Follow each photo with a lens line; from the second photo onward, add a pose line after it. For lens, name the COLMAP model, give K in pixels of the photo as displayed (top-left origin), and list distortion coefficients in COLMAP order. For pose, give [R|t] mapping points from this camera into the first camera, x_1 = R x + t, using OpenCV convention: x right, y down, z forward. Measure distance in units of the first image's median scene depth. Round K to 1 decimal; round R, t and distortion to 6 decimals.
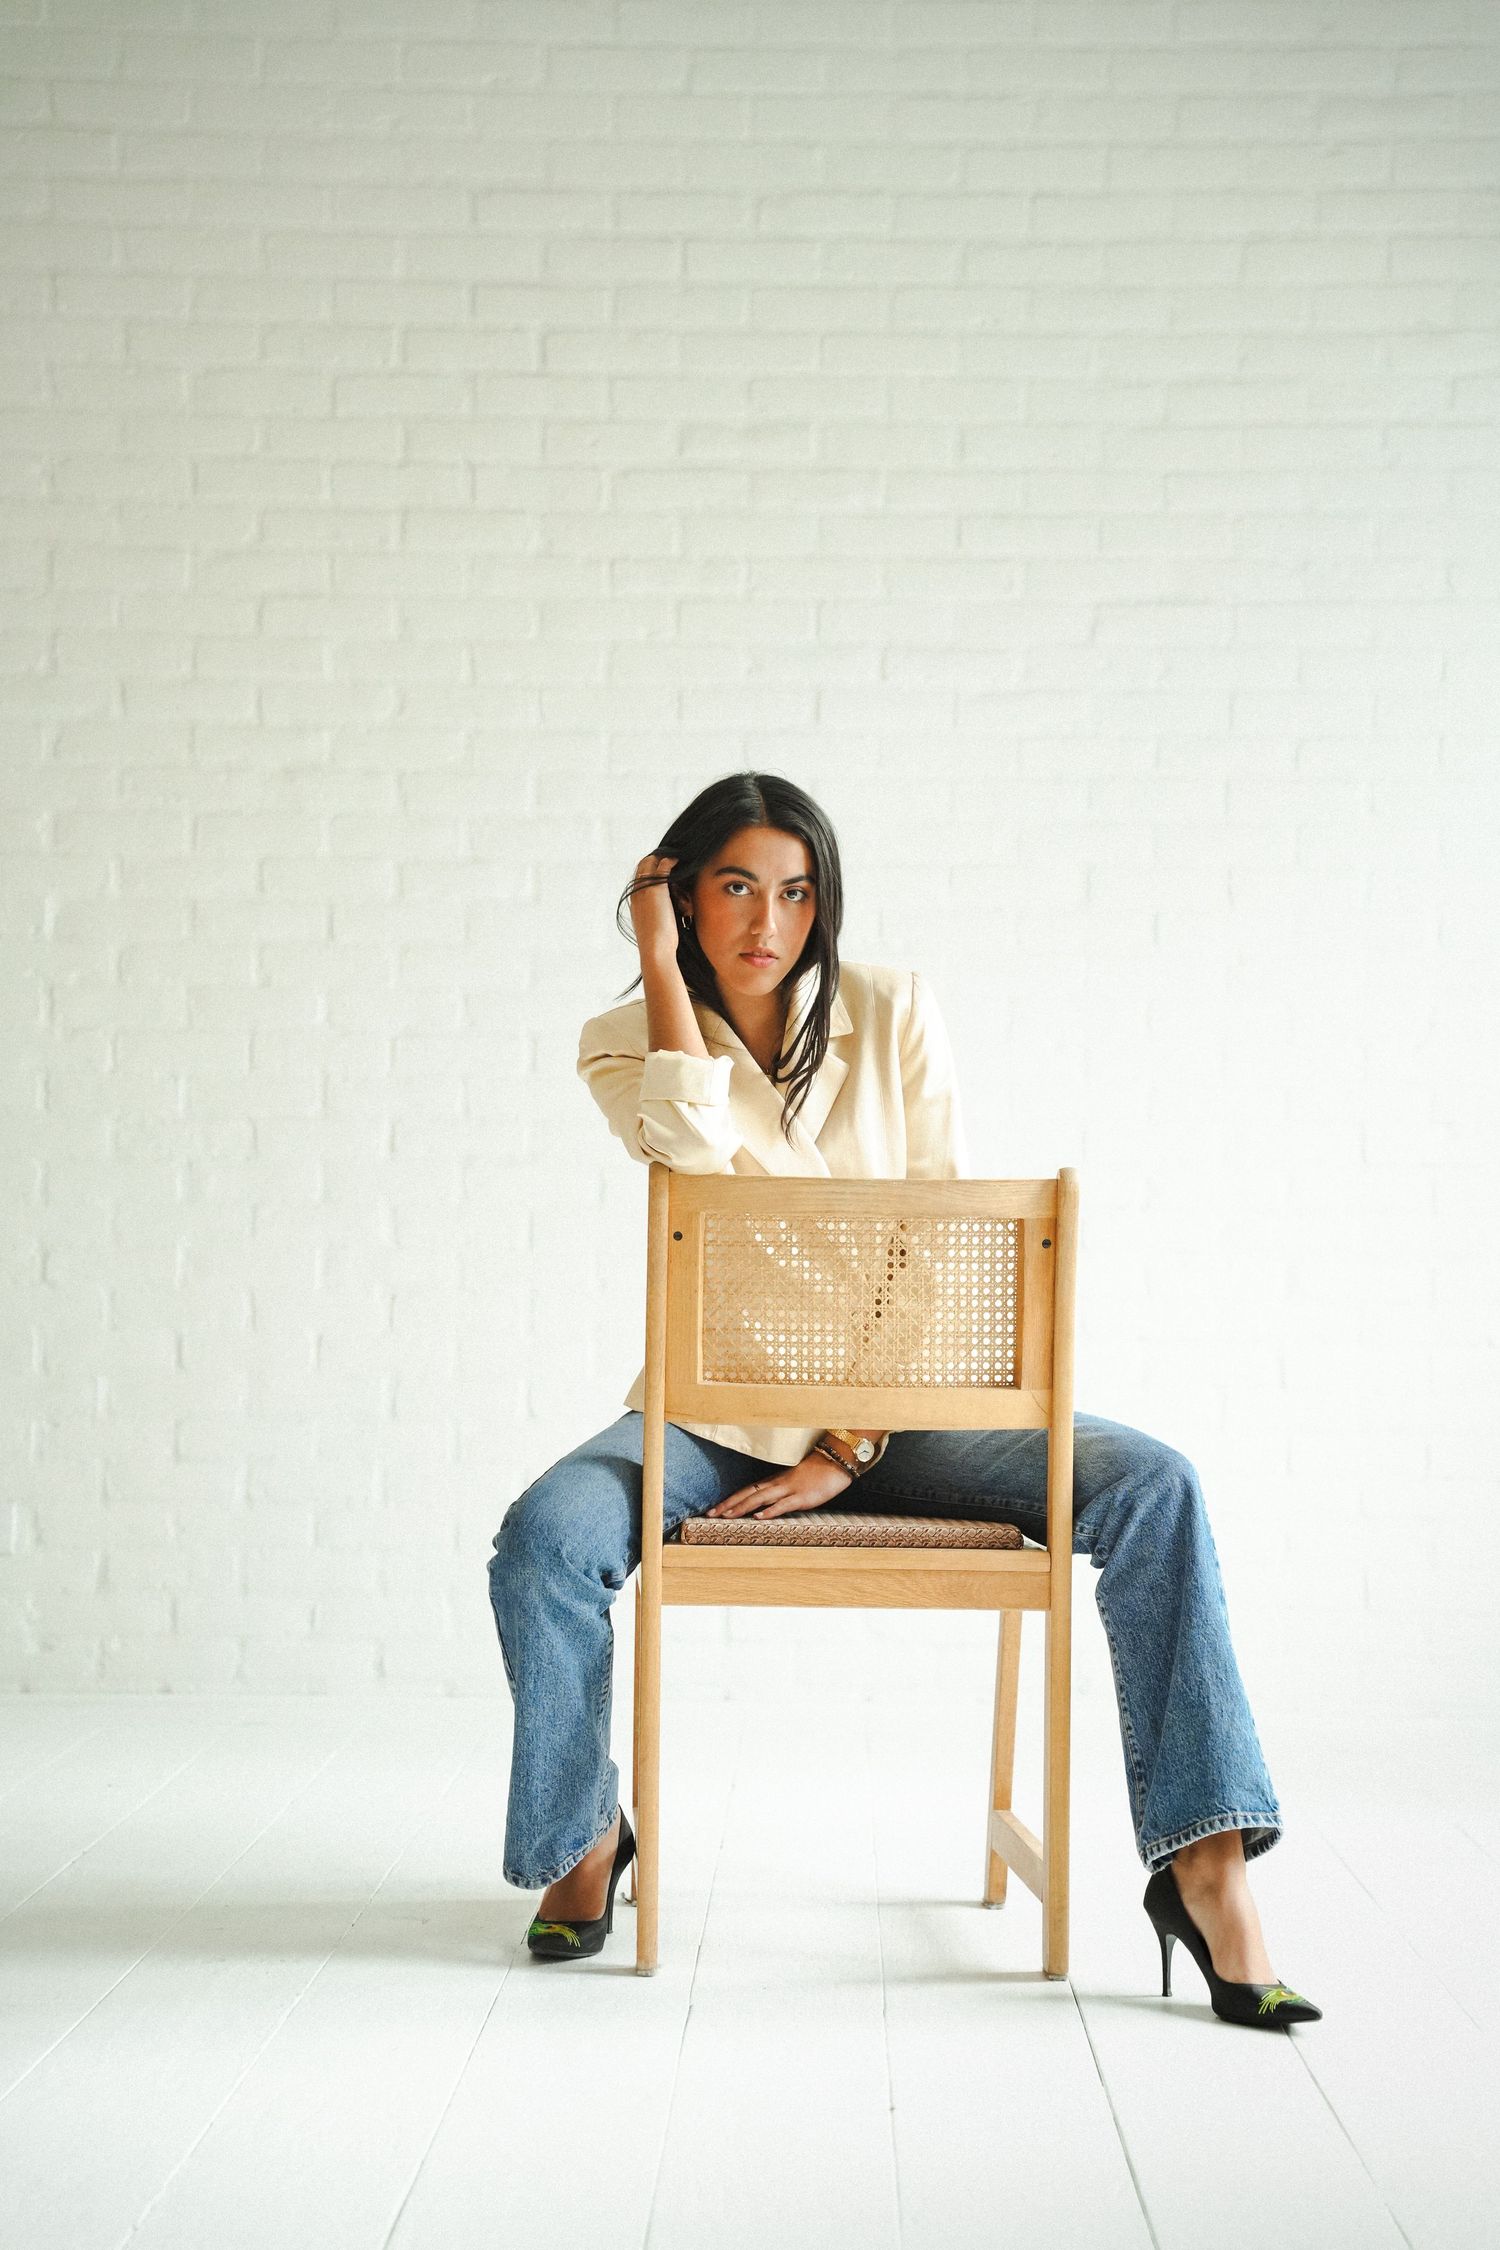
lens RADIAL K [[3525.5, 0, 750.0], [0, 3525.5, 1125.0], [0, 0, 1]] dist [0.327911, -0.051450]
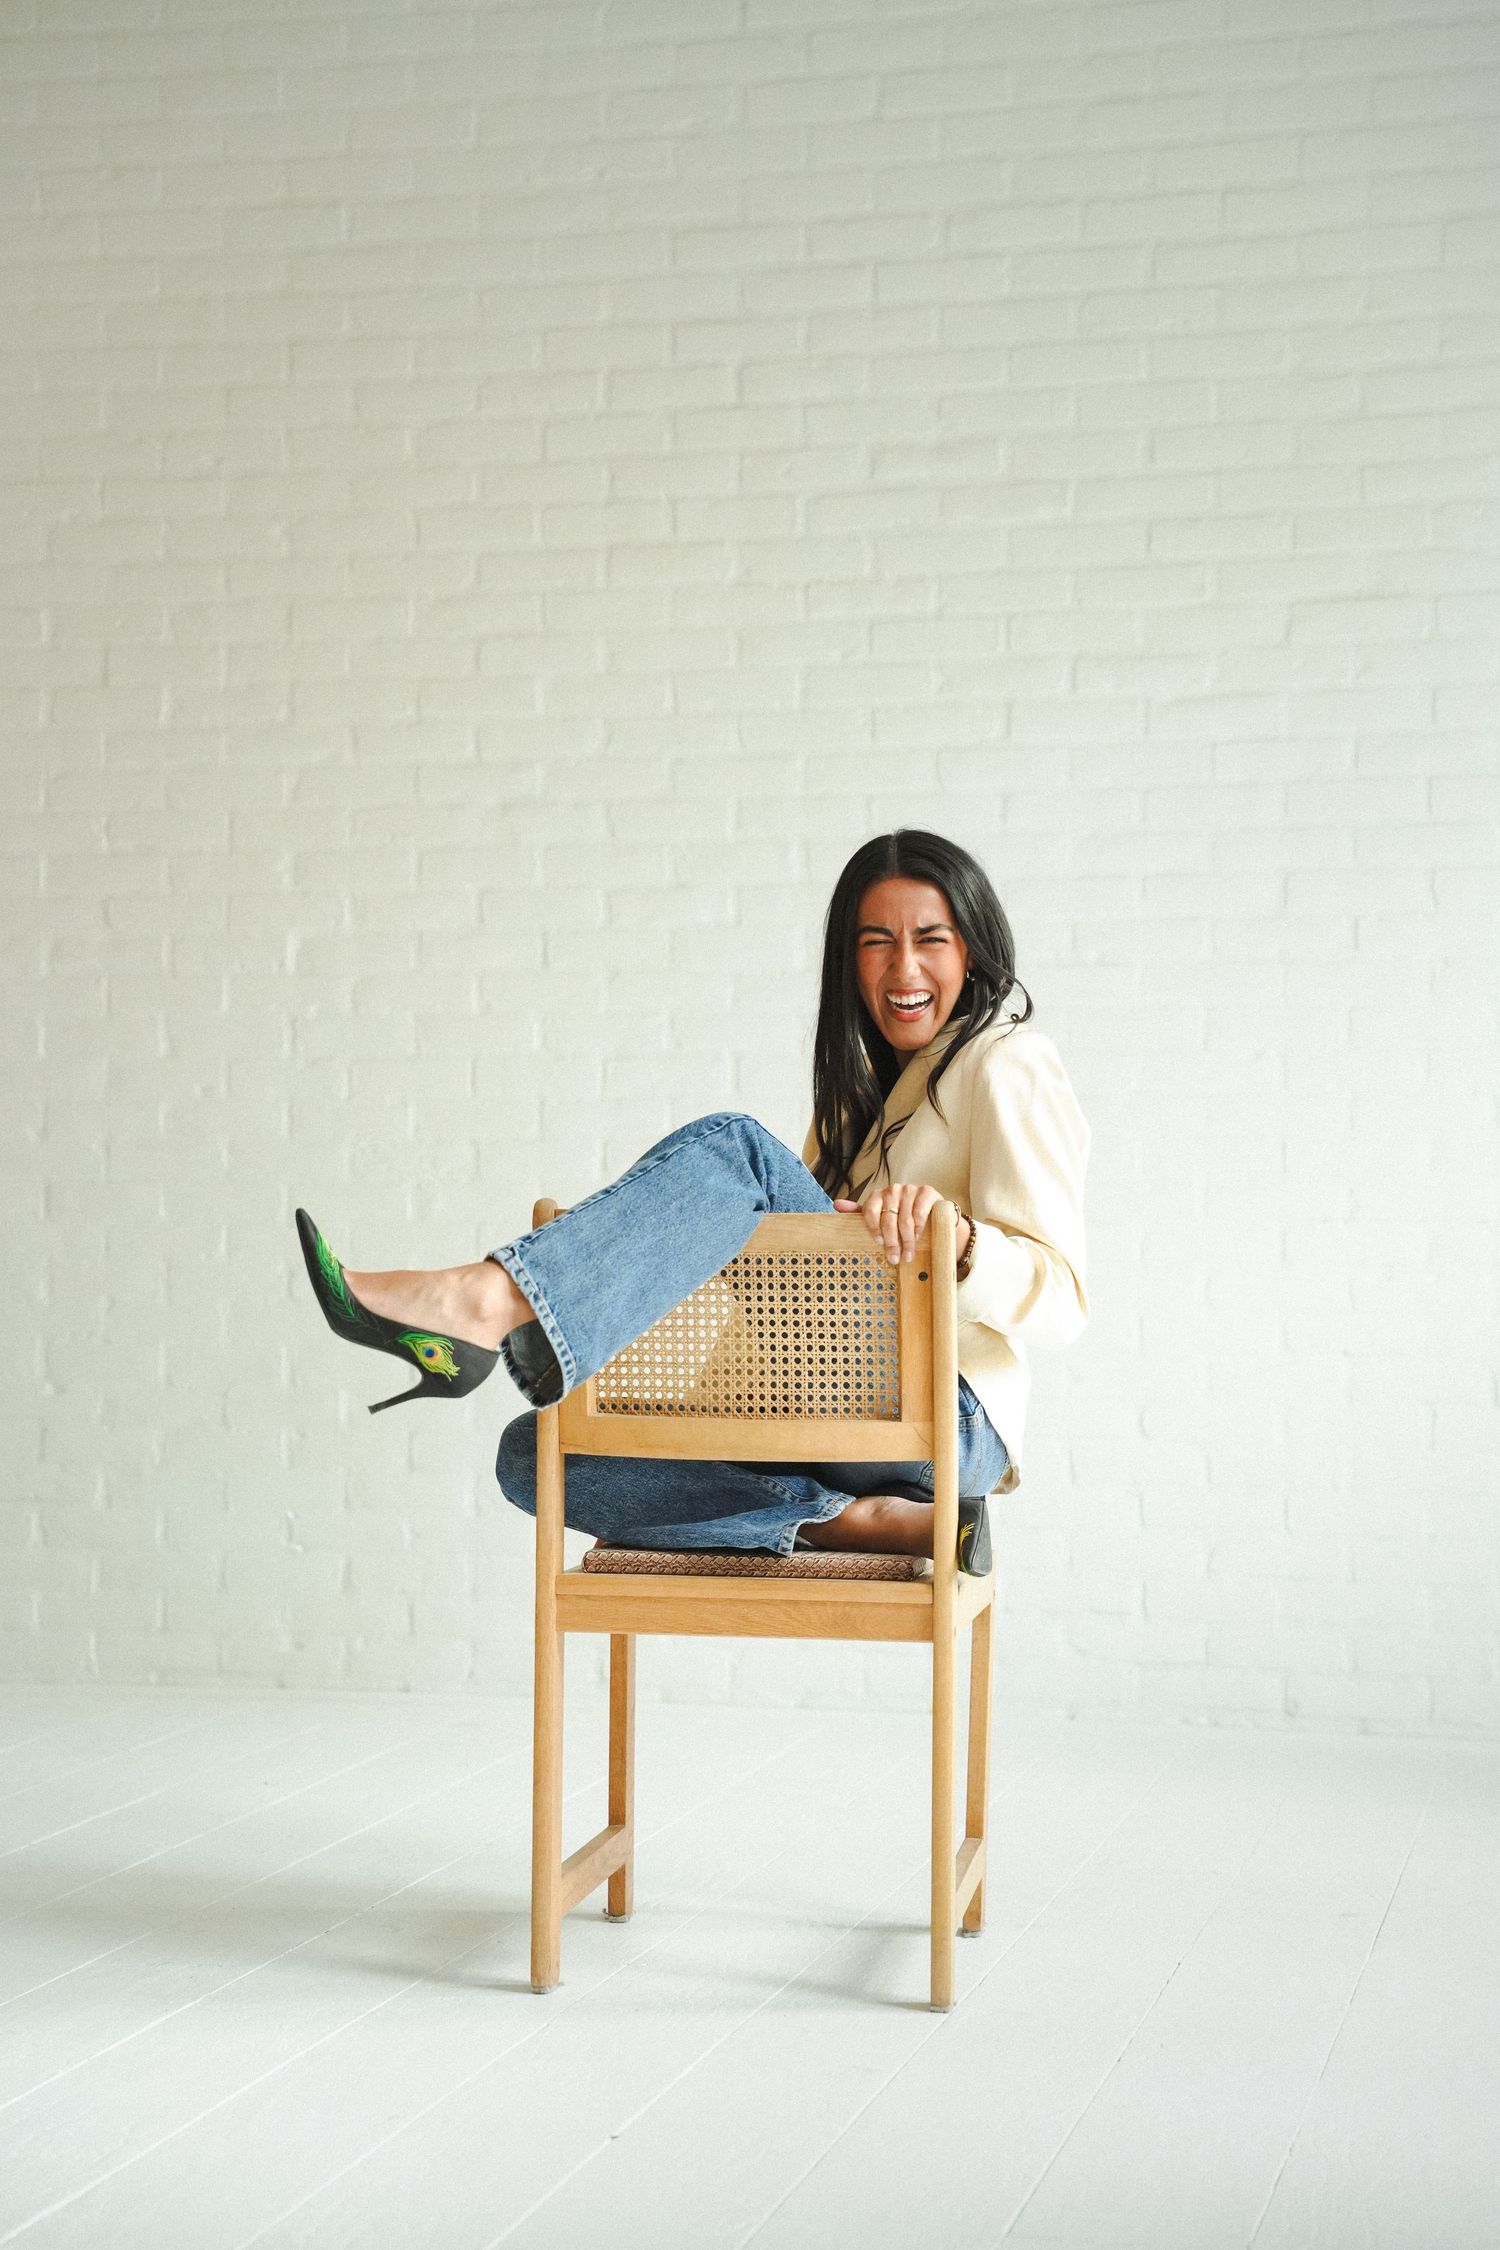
lens RADIAL K [[3533.5, 0, 750.0], [0, 3533.5, 1125.0], [0, 0, 1]] dist [0.301975, 0.017293]
pose [[0.975196, -0.015521, -0.220797, 0.166770], [0.016670, 0.999855, 0.003339, -0.008729], [0.220713, -0.006936, 0.975314, 0.007017]]
